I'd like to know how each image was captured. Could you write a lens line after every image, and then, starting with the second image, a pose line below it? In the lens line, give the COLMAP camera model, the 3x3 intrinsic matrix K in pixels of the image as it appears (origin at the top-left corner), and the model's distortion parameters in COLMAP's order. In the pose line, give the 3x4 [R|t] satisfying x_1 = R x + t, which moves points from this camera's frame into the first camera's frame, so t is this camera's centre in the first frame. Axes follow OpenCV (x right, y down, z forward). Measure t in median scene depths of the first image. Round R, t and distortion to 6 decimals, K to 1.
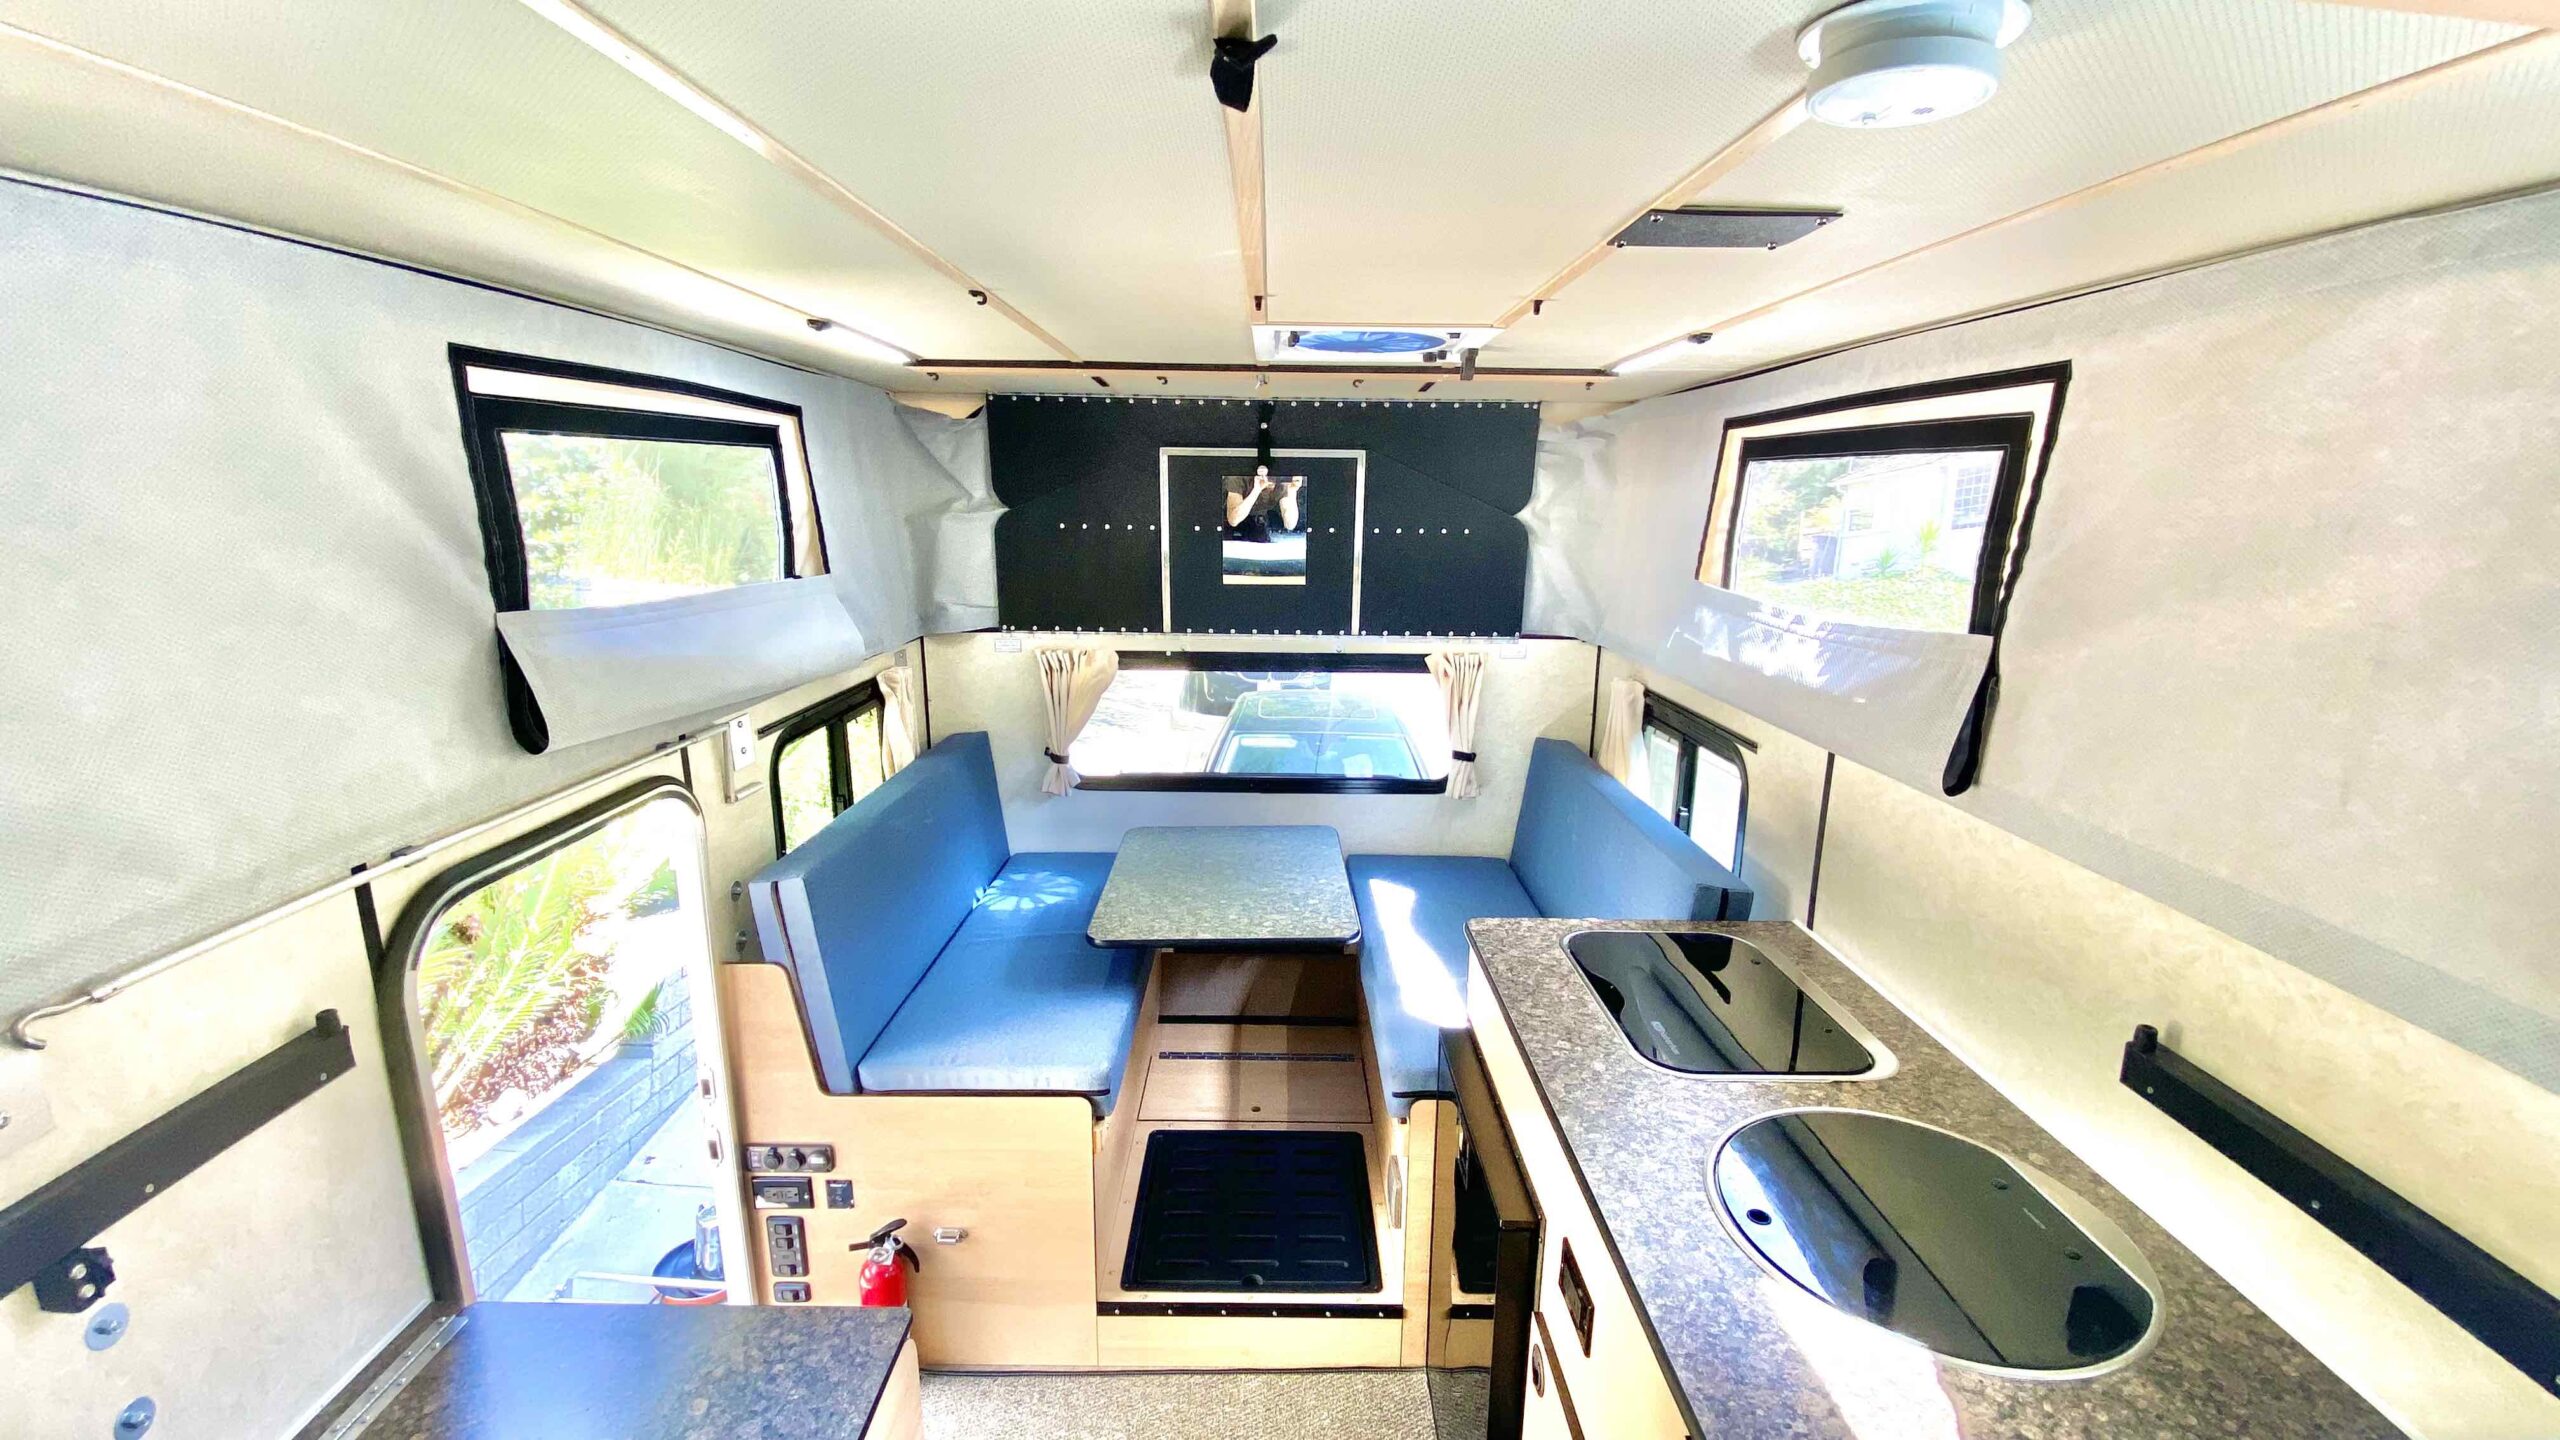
lens RADIAL K [[1046.8, 0, 1280.0], [0, 1046.8, 720.0], [0, 0, 1]] dist [0.002147, -0.012644]
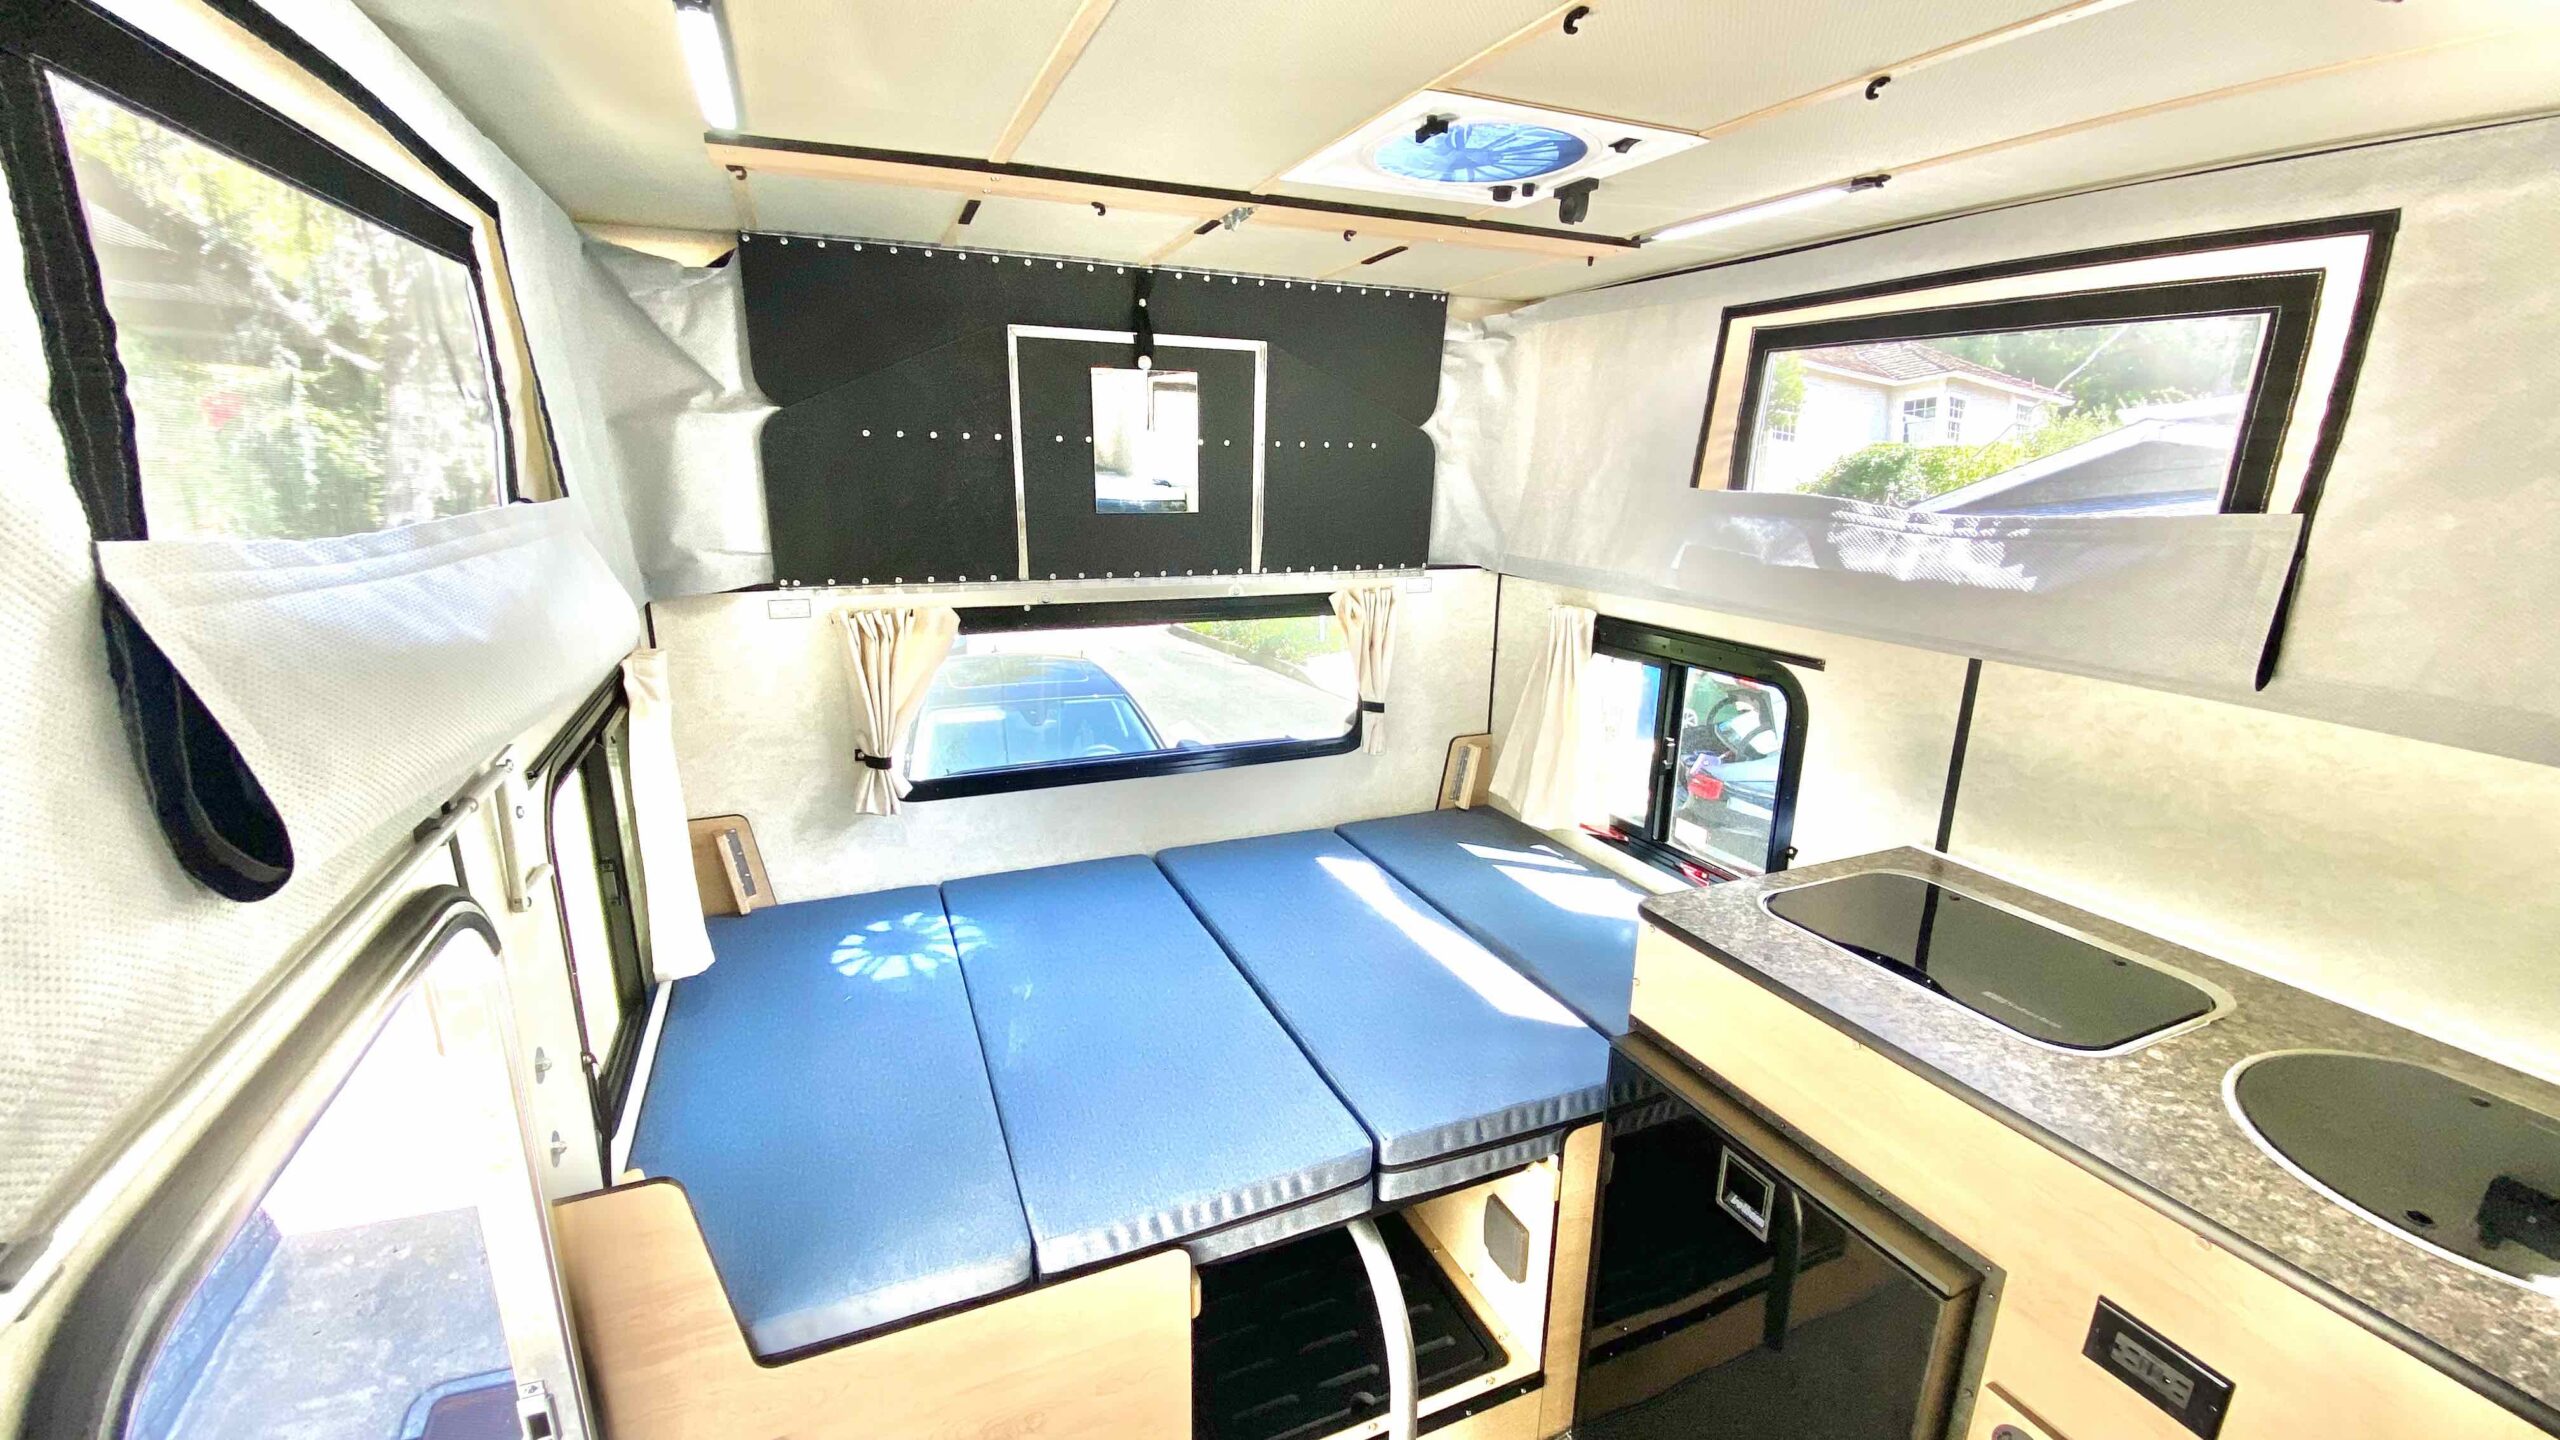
lens RADIAL K [[1088.5, 0, 1409.0], [0, 1088.5, 728.5], [0, 0, 1]] dist [0.000959, -0.025901]
pose [[0.916441, -0.099706, 0.387550, -0.174920], [0.080393, 0.994591, 0.065776, -0.007303], [-0.392012, -0.029124, 0.919499, 0.180210]]
